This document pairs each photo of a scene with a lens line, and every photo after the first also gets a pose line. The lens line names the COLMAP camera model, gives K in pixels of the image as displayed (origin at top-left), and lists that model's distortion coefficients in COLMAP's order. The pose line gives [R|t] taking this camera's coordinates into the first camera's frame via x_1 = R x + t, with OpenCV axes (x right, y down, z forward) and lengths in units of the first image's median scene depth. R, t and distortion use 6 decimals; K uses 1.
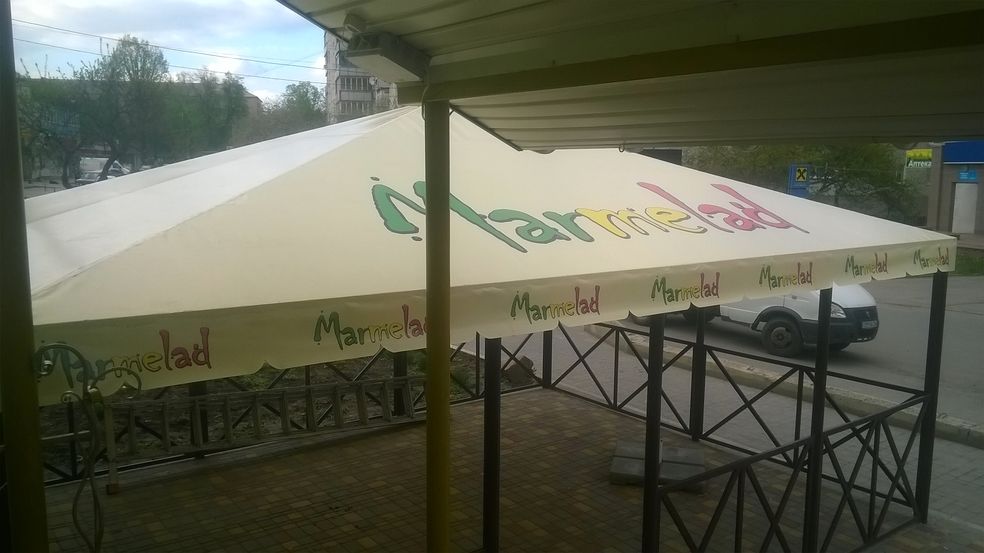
lens RADIAL K [[798.8, 0, 492.7], [0, 798.8, 278.9], [0, 0, 1]] dist [0.032558, -0.020763]
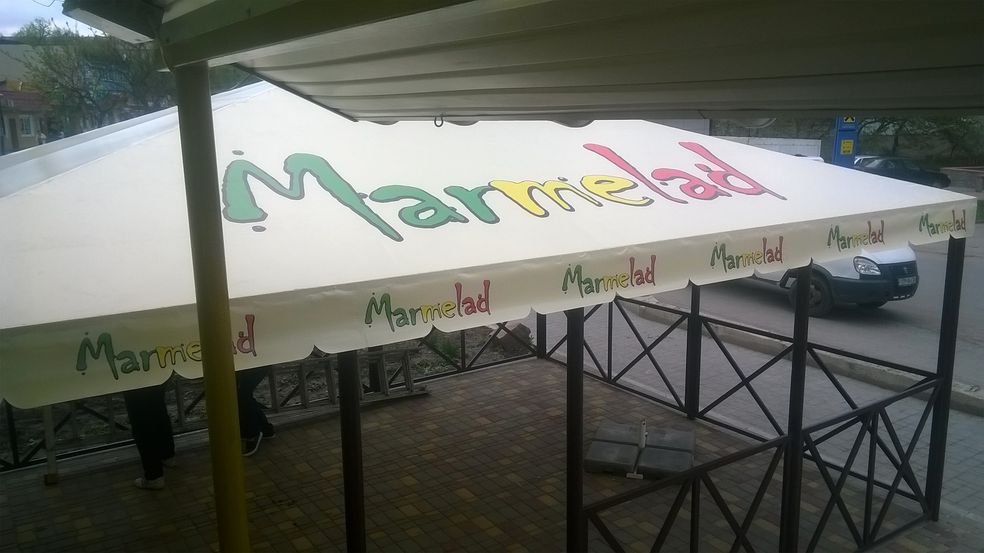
lens RADIAL K [[798.8, 0, 492.7], [0, 798.8, 277.1], [0, 0, 1]] dist [0.032558, -0.020763]
pose [[0.997741, -0.012281, -0.066042, 0.121217], [0.016396, 0.997933, 0.062133, -0.028934], [0.065142, -0.063076, 0.995880, 0.111117]]
